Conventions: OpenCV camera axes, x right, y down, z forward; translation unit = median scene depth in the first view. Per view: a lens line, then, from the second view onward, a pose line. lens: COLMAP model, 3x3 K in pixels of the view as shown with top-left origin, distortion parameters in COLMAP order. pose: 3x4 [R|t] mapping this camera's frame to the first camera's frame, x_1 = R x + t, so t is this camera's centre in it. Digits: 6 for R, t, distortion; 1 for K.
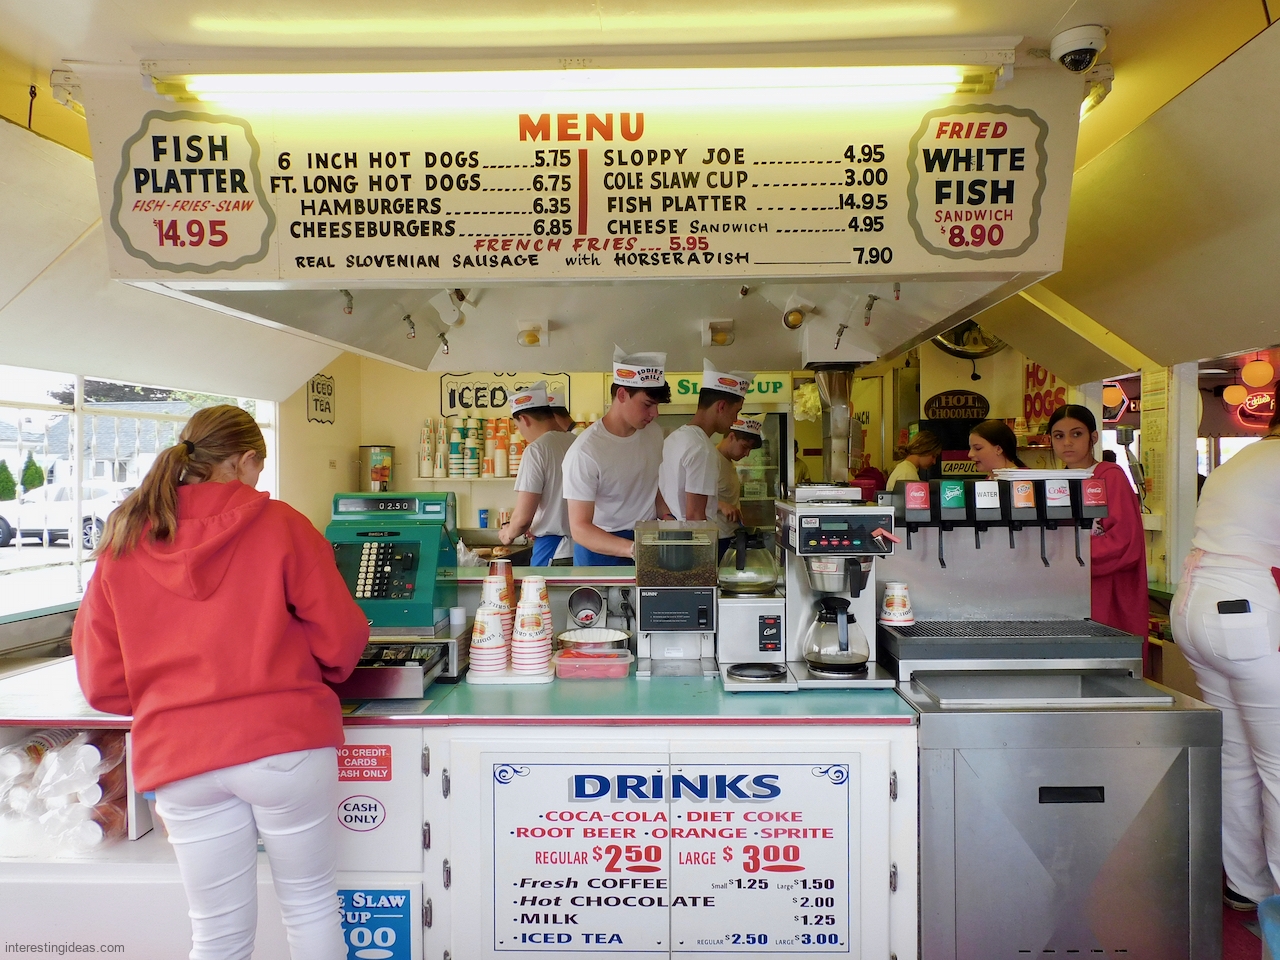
lens RADIAL K [[913.2, 0, 640.2], [0, 913.2, 479.7], [0, 0, 1]] dist [-0.003569, -0.004406]
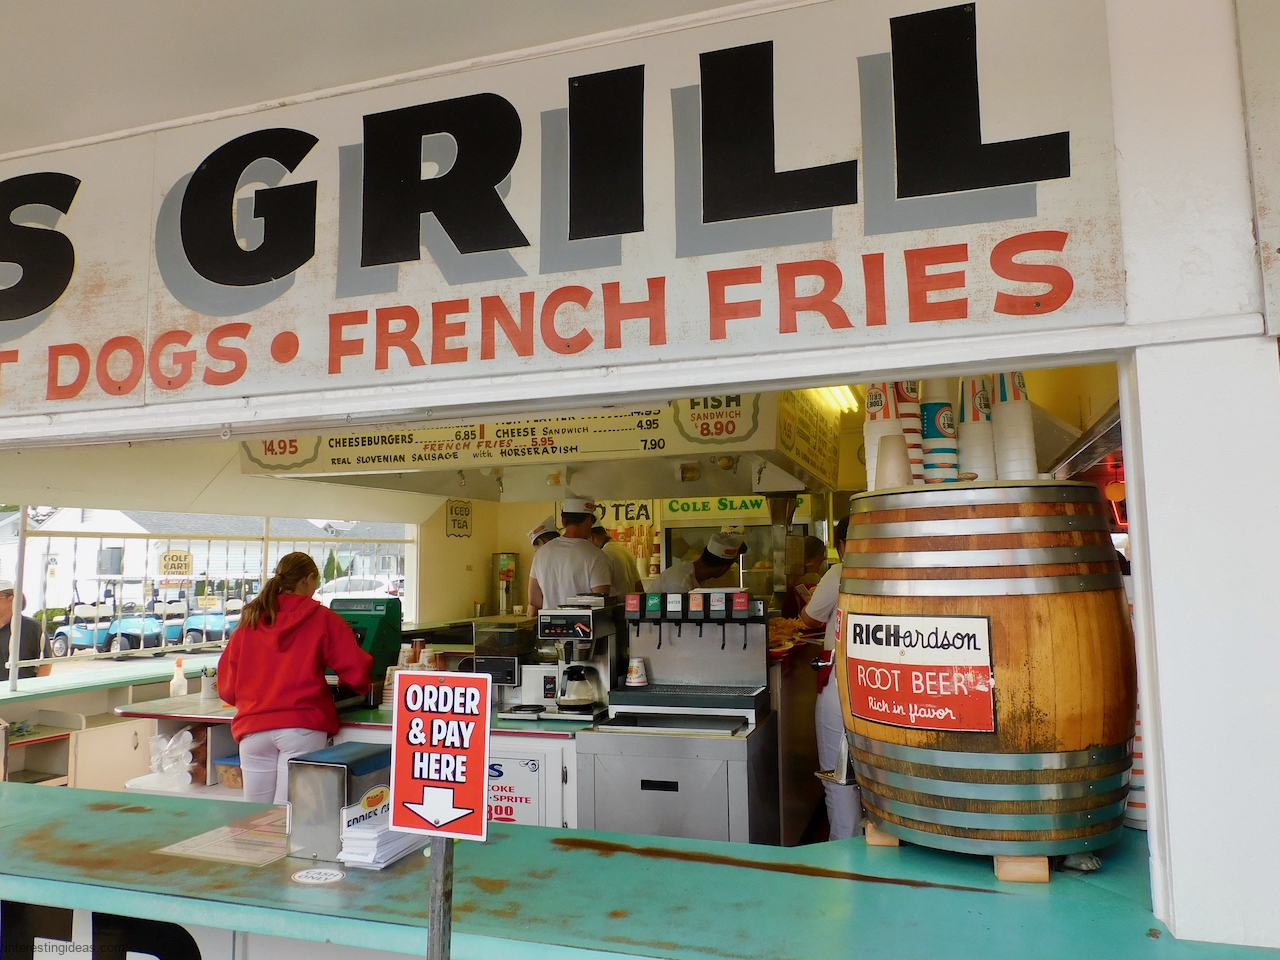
lens RADIAL K [[913.2, 0, 639.2], [0, 913.2, 478.4], [0, 0, 1]] dist [-0.003569, -0.004406]
pose [[0.959000, -0.031846, -0.281611, 0.667313], [0.003890, 0.995052, -0.099279, -0.035176], [0.283379, 0.094113, 0.954379, -0.475172]]
